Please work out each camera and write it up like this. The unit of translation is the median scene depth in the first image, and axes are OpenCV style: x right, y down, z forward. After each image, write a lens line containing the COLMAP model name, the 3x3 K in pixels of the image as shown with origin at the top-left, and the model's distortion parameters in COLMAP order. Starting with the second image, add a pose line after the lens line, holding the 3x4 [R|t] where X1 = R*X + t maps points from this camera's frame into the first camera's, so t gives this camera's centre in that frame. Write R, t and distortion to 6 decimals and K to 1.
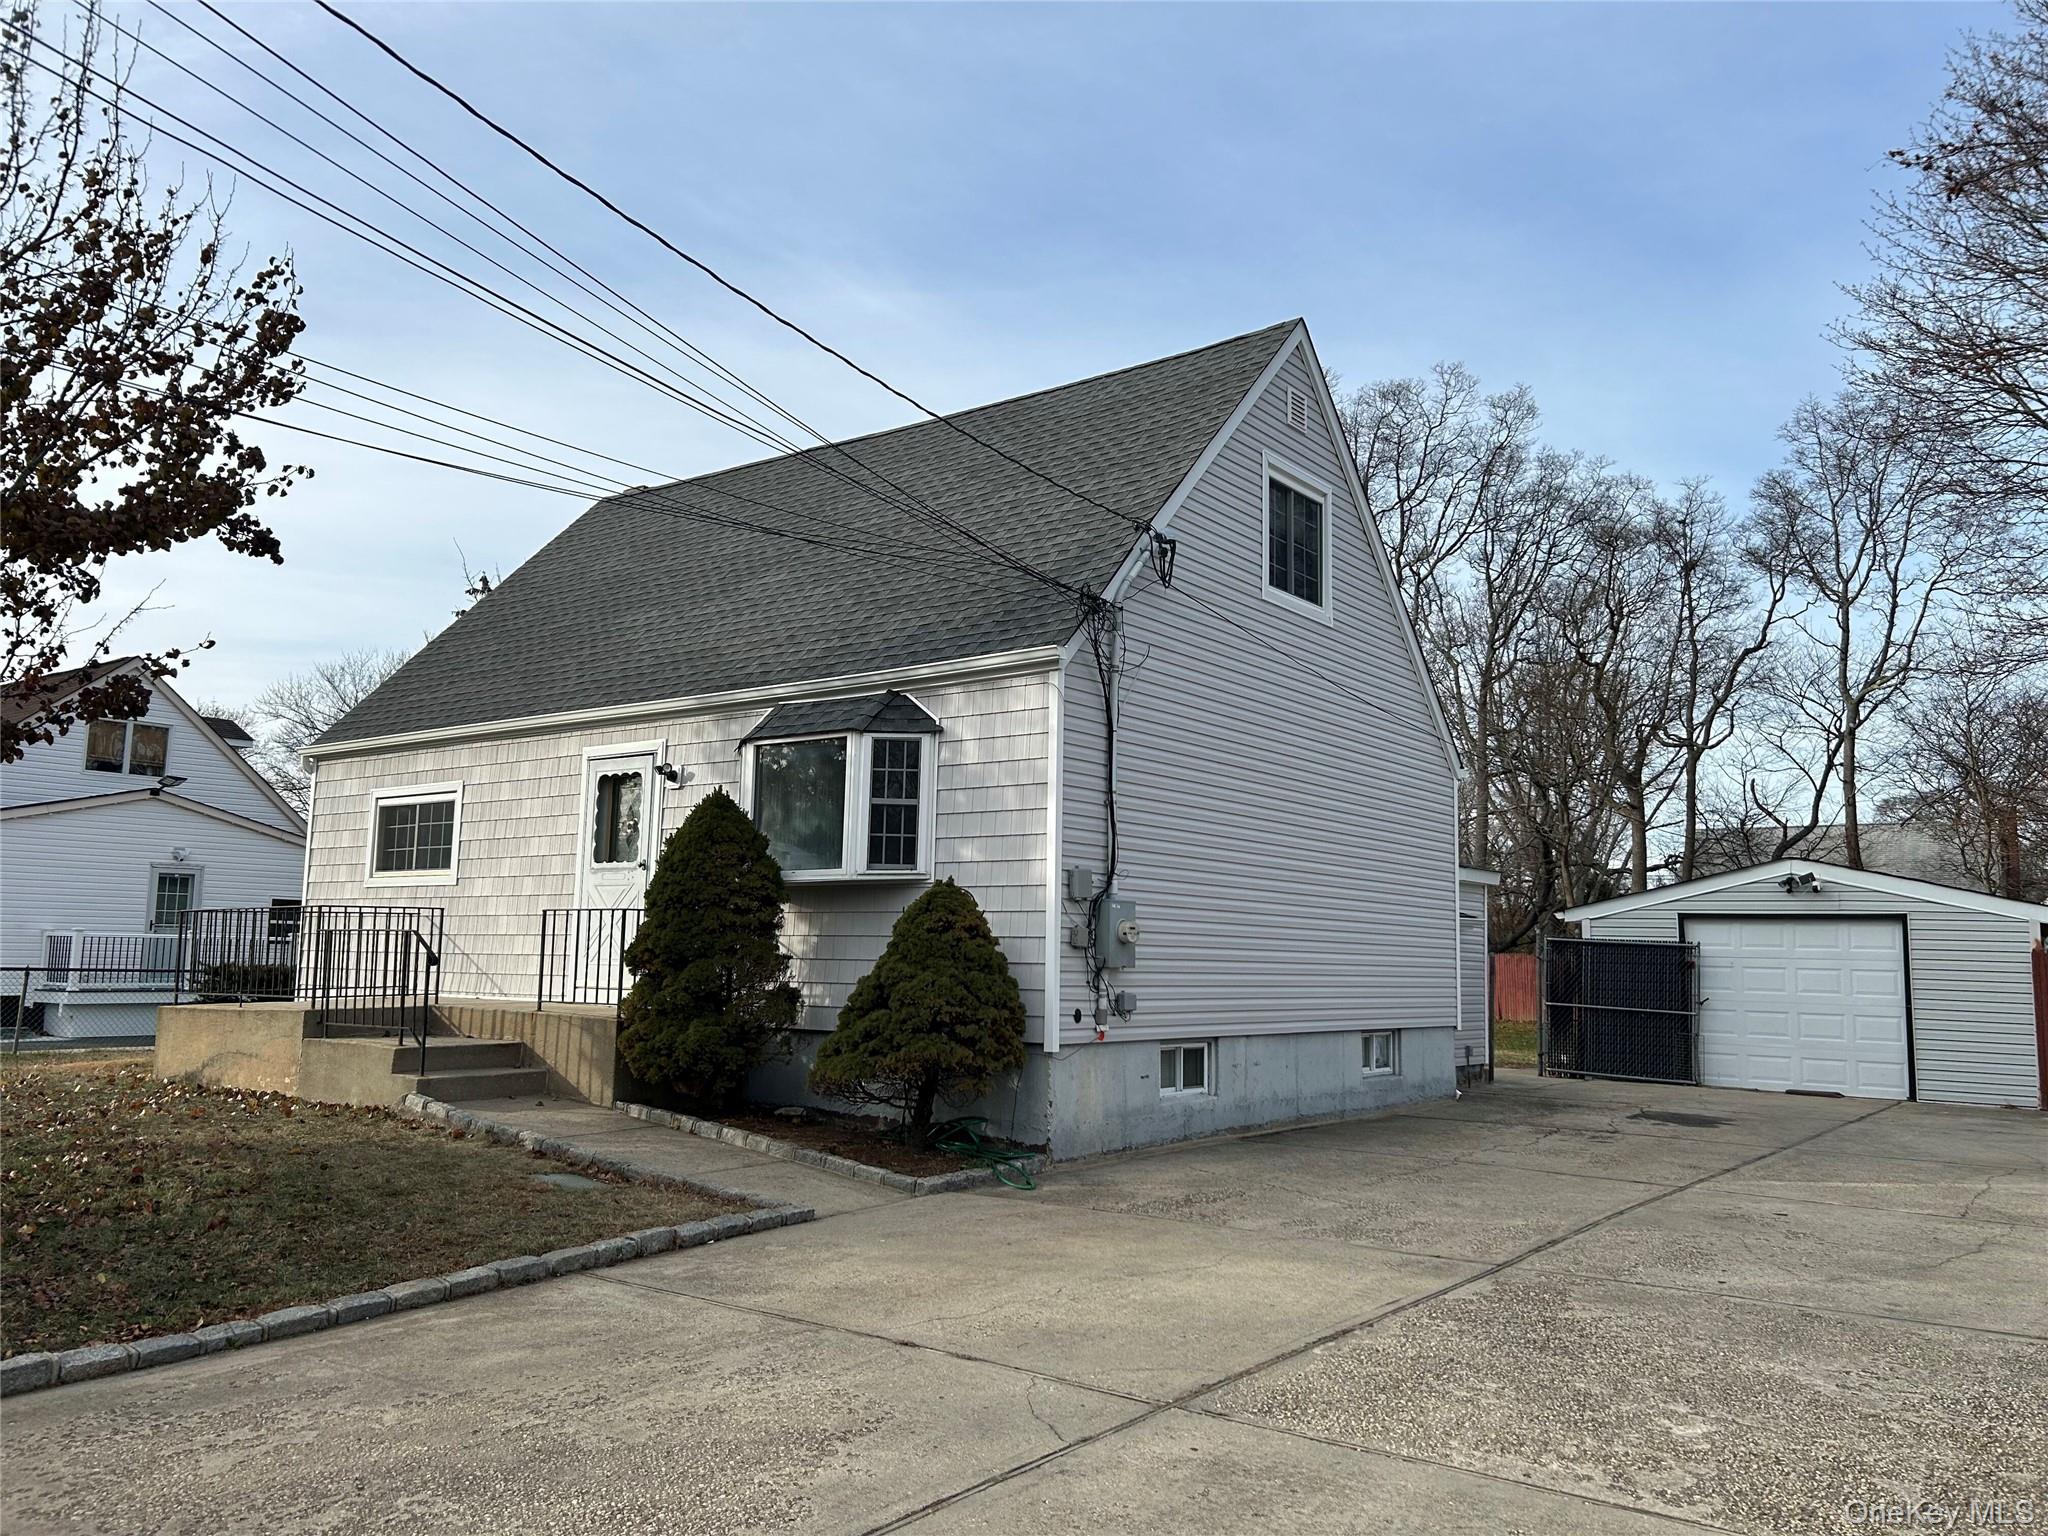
lens RADIAL K [[1536.4, 0, 1024.0], [0, 1536.4, 768.0], [0, 0, 1]] dist [0.082094, -0.100176]
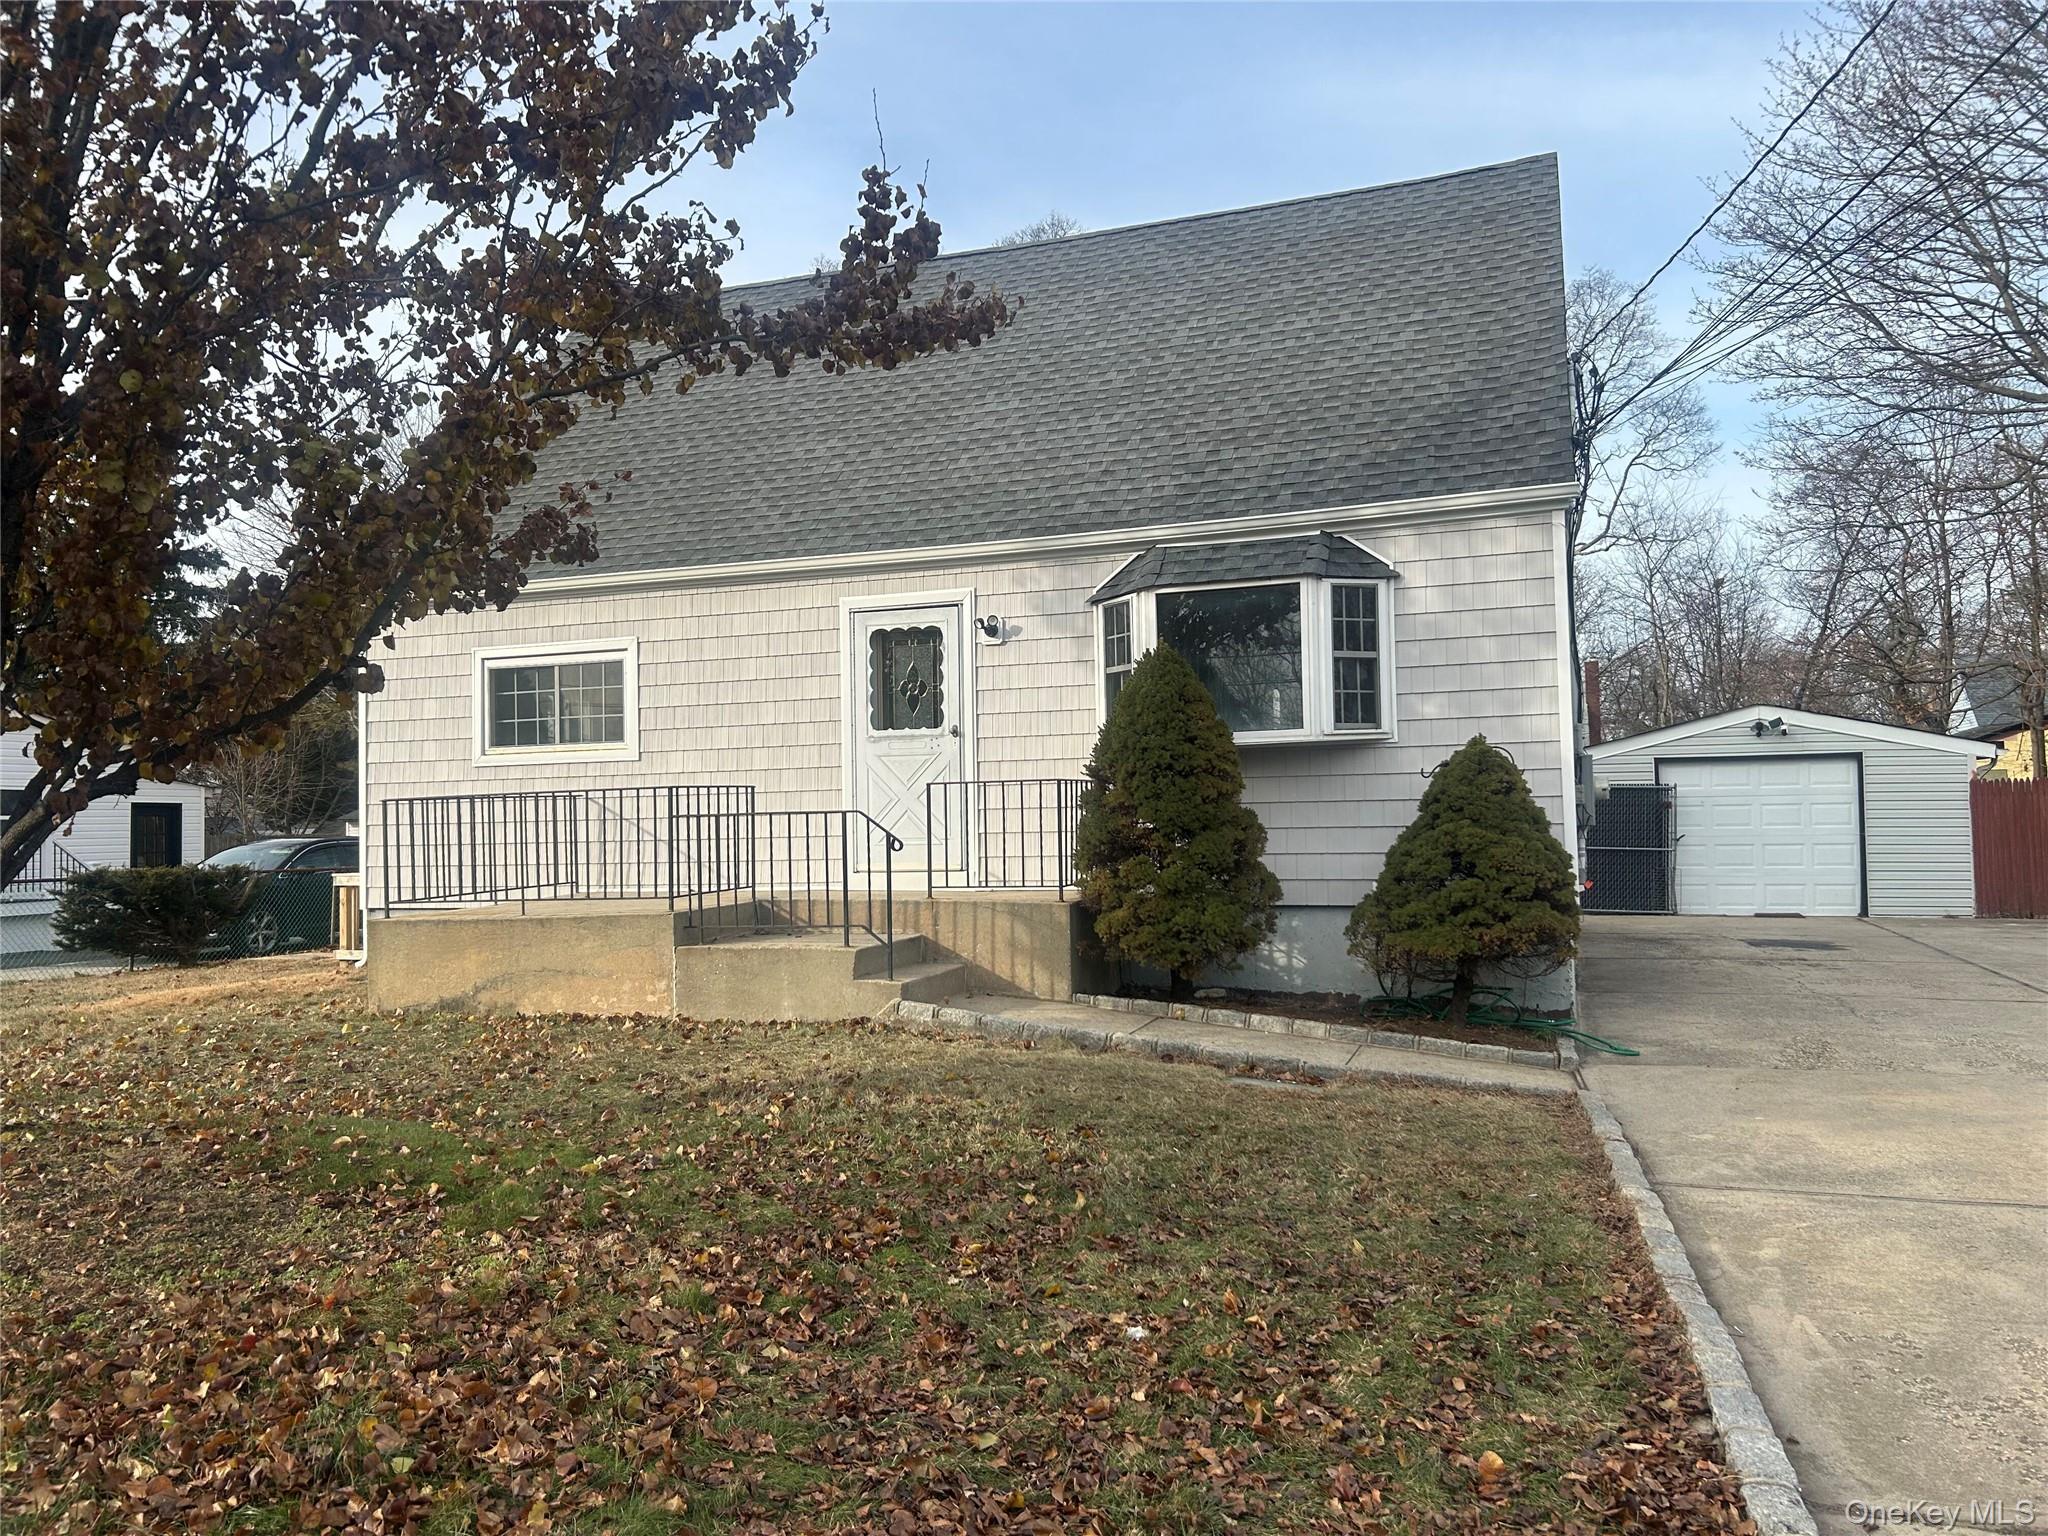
lens RADIAL K [[1536.4, 0, 1024.0], [0, 1536.4, 768.0], [0, 0, 1]] dist [0.082094, -0.100176]
pose [[0.955097, -0.028370, 0.294931, -0.541442], [0.002472, 0.996134, 0.087817, 0.007819], [-0.296282, -0.083145, 0.951475, 0.177623]]
